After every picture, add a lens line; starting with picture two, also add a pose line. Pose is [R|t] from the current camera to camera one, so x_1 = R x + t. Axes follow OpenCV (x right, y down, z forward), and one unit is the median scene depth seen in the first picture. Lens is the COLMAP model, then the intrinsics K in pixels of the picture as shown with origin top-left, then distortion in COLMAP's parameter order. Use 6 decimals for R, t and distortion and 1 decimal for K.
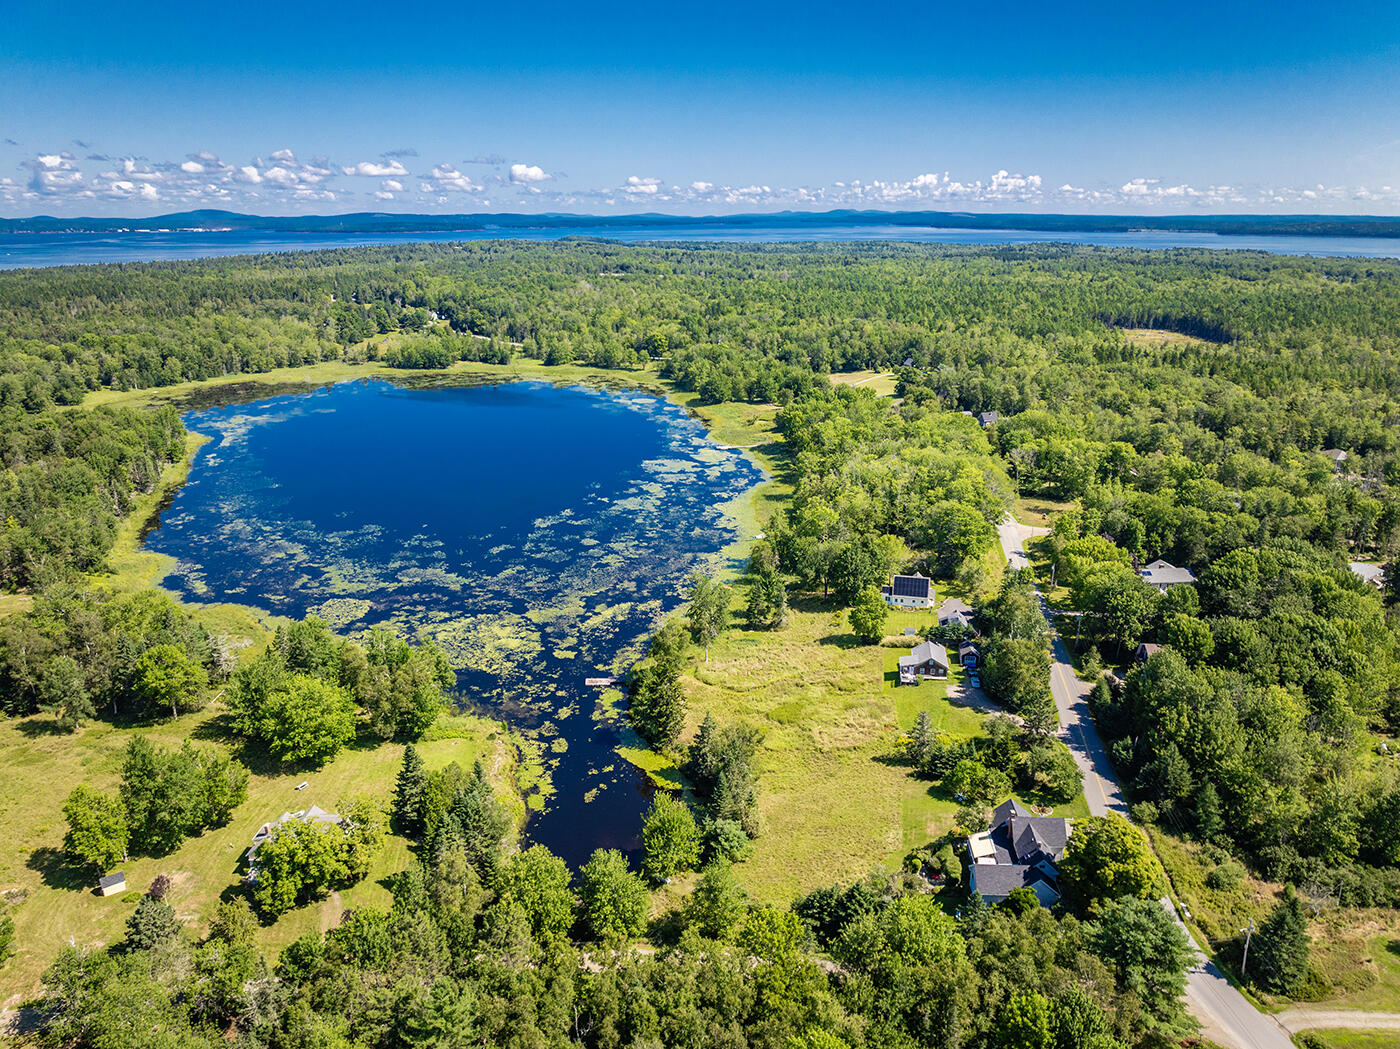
lens RADIAL K [[989.9, 0, 701.5], [0, 989.9, 531.8], [0, 0, 1]] dist [-0.037231, 0.024186]
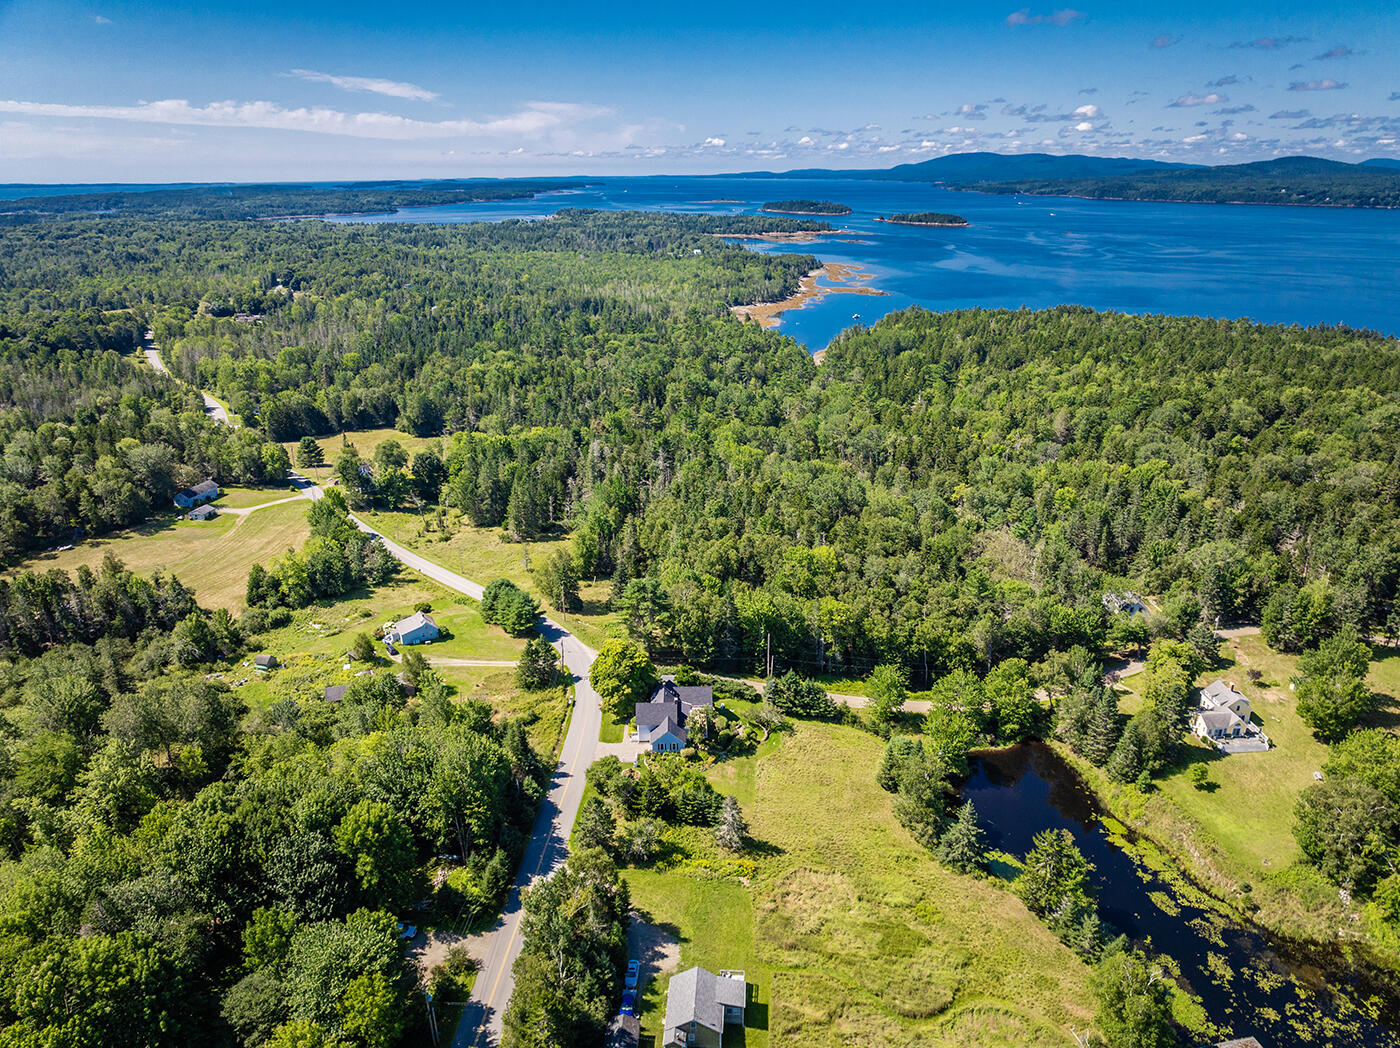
lens RADIAL K [[989.9, 0, 706.7], [0, 989.9, 524.4], [0, 0, 1]] dist [-0.037231, 0.024186]
pose [[-0.994271, 0.046973, -0.096014, 0.295182], [-0.021586, 0.791518, 0.610764, -0.517131], [0.104686, 0.609338, -0.785970, 1.425160]]
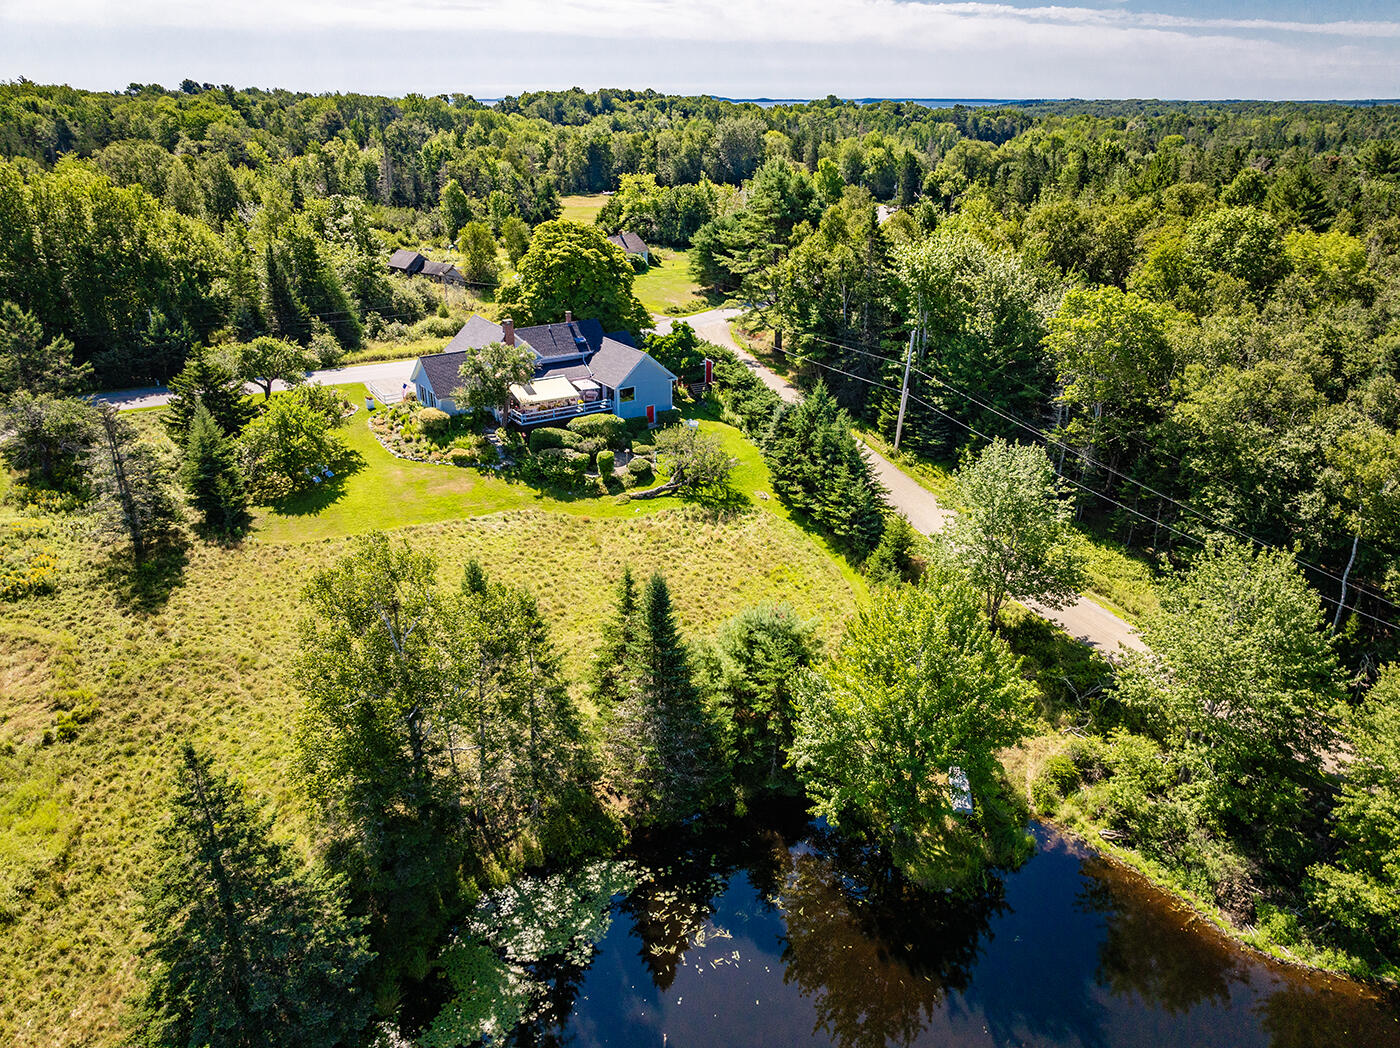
lens RADIAL K [[989.9, 0, 704.3], [0, 989.9, 519.3], [0, 0, 1]] dist [-0.037231, 0.024186]
pose [[-0.619753, -0.312862, 0.719739, -0.152410], [0.236012, 0.800348, 0.551127, 0.069192], [-0.748468, 0.511430, -0.422179, 0.922507]]
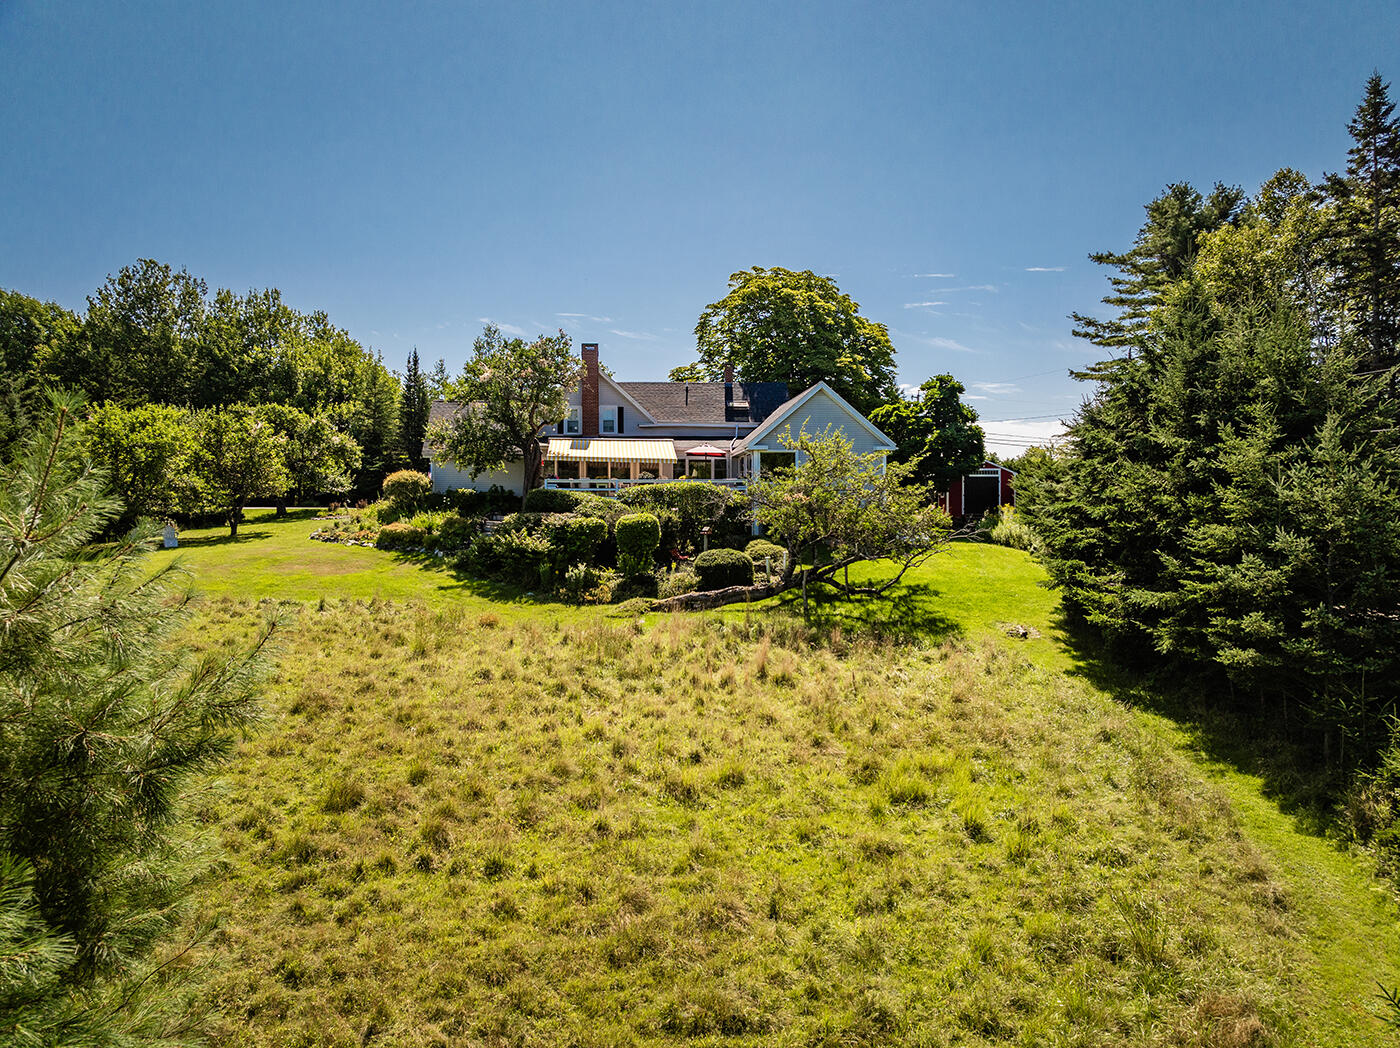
lens RADIAL K [[989.9, 0, 701.4], [0, 989.9, 517.1], [0, 0, 1]] dist [-0.037231, 0.024186]
pose [[-0.186251, 0.007542, 0.982473, 0.000794], [0.306963, 0.950359, 0.050897, 0.253346], [-0.933319, 0.311063, -0.179321, 0.789984]]
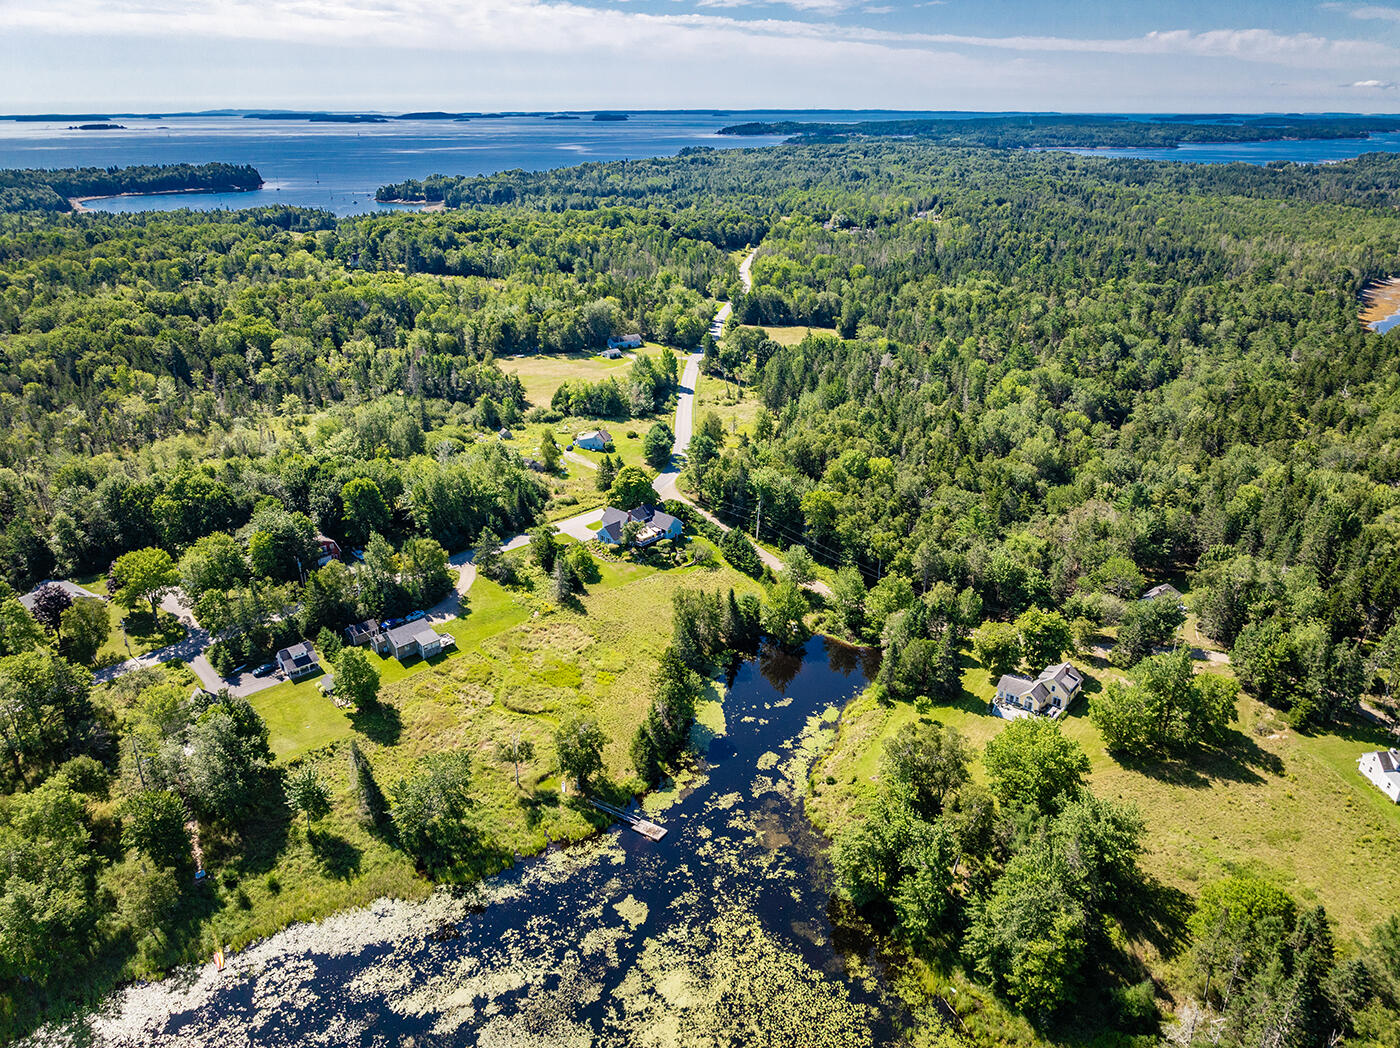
lens RADIAL K [[989.9, 0, 692.3], [0, 989.9, 524.4], [0, 0, 1]] dist [-0.037231, 0.024186]
pose [[-0.787423, -0.234854, 0.569921, -0.572305], [0.195570, 0.781622, 0.592300, -0.525793], [-0.584566, 0.577850, -0.569537, 1.464391]]
